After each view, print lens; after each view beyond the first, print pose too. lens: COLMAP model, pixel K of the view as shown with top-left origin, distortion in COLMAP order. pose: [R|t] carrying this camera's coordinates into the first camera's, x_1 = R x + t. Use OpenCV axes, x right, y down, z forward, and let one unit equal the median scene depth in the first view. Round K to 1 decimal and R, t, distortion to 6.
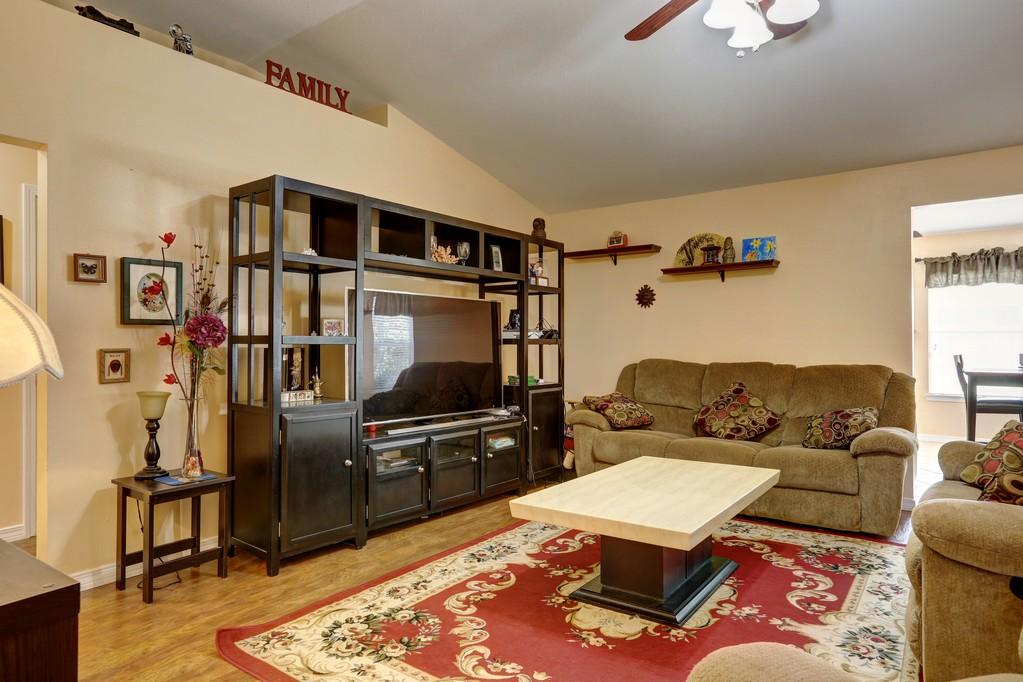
lens RADIAL K [[625.7, 0, 511.3], [0, 625.7, 340.6], [0, 0, 1]] dist [0.007725, 0.002570]
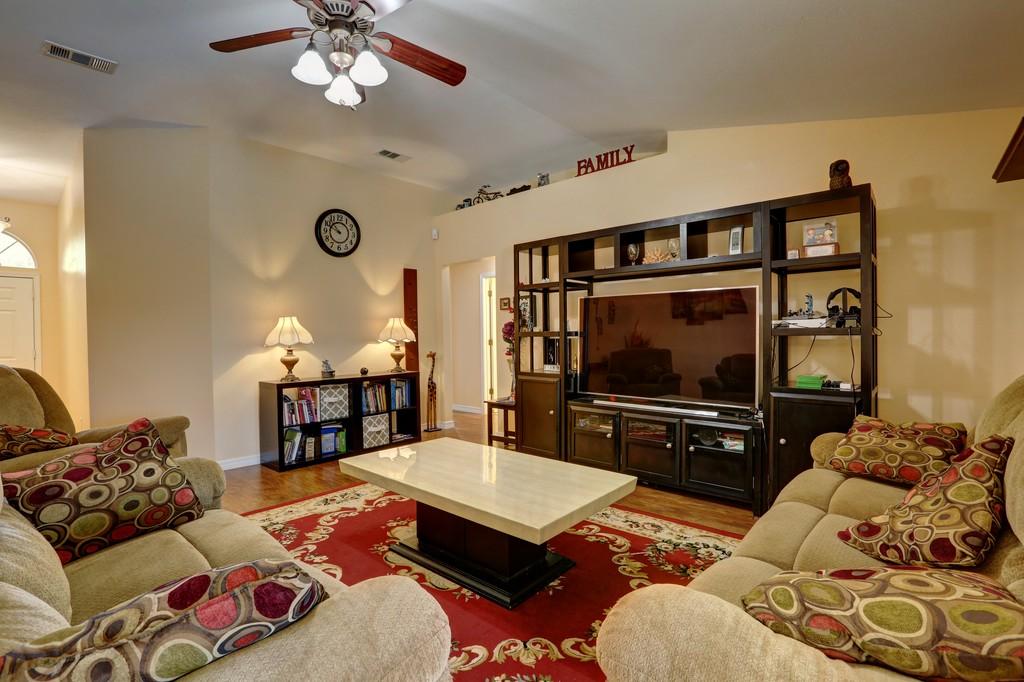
lens RADIAL K [[470.8, 0, 512.5], [0, 470.8, 341.4], [0, 0, 1]] dist [-0.007840, 0.002320]
pose [[-0.090685, 0.015246, -0.995763, 0.838292], [0.014543, 0.999796, 0.013984, 0.001031], [0.995773, -0.013213, -0.090888, 0.920032]]
